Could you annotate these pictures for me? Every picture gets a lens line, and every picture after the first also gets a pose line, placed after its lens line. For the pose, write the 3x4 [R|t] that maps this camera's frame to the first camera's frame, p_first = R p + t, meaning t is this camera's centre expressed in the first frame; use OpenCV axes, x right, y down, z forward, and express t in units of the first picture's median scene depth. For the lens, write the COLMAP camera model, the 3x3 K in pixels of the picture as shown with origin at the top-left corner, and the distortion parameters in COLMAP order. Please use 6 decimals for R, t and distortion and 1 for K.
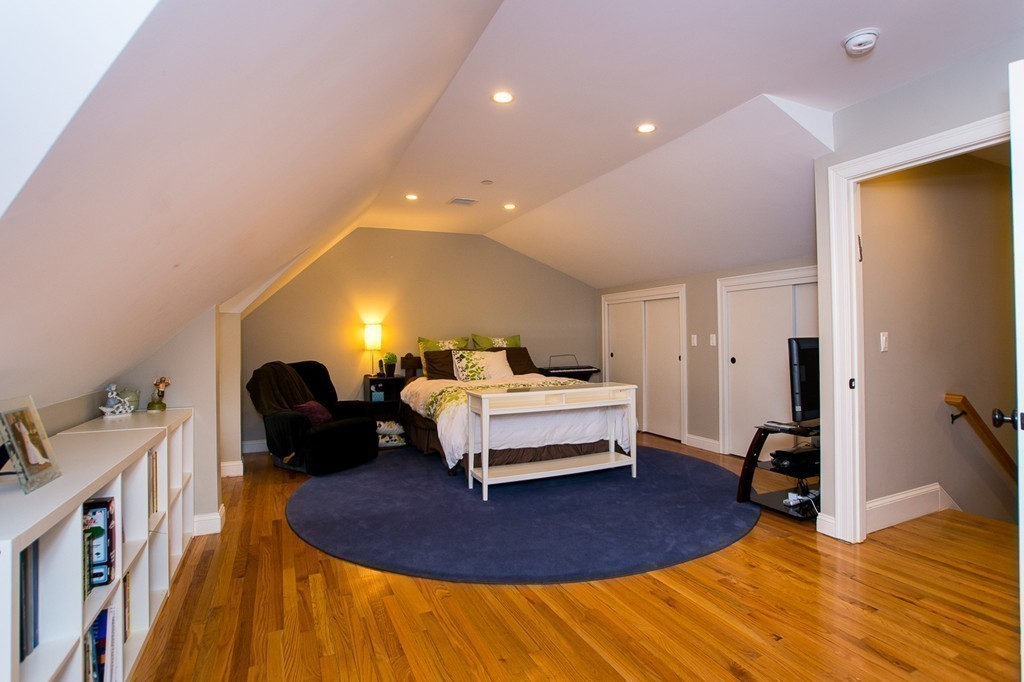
lens RADIAL K [[511.6, 0, 523.0], [0, 511.6, 334.5], [0, 0, 1]] dist [0.000673, 0.000469]
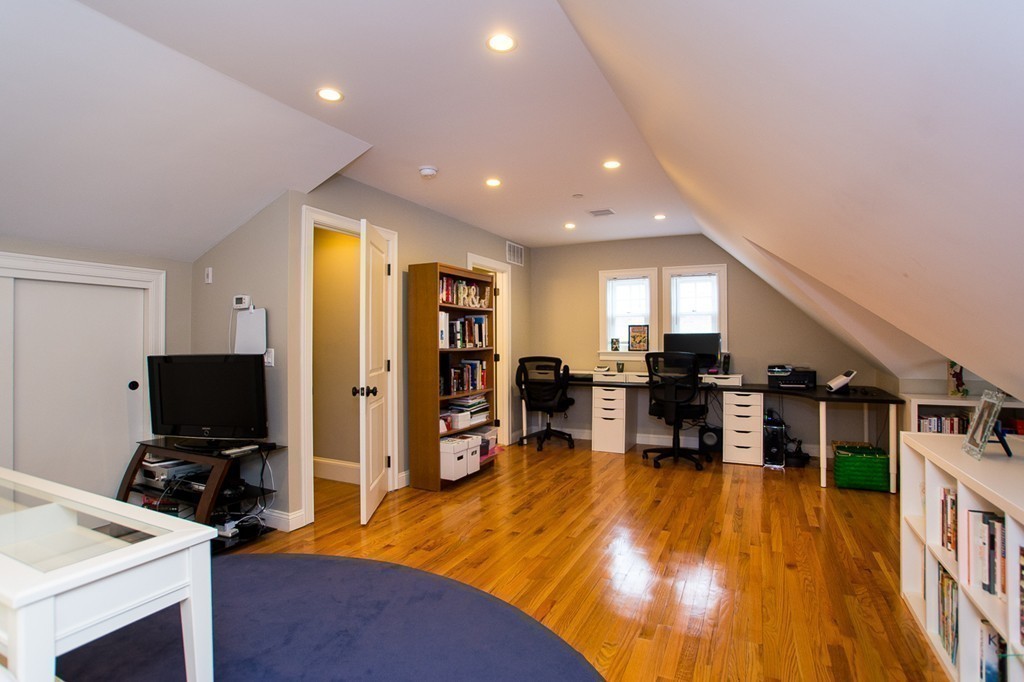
lens RADIAL K [[511.6, 0, 523.0], [0, 511.6, 334.5], [0, 0, 1]] dist [0.000673, 0.000469]
pose [[-0.638105, 0.031083, 0.769322, -0.725873], [0.005394, 0.999341, -0.035902, 0.010231], [-0.769931, -0.018760, -0.637852, 1.636579]]
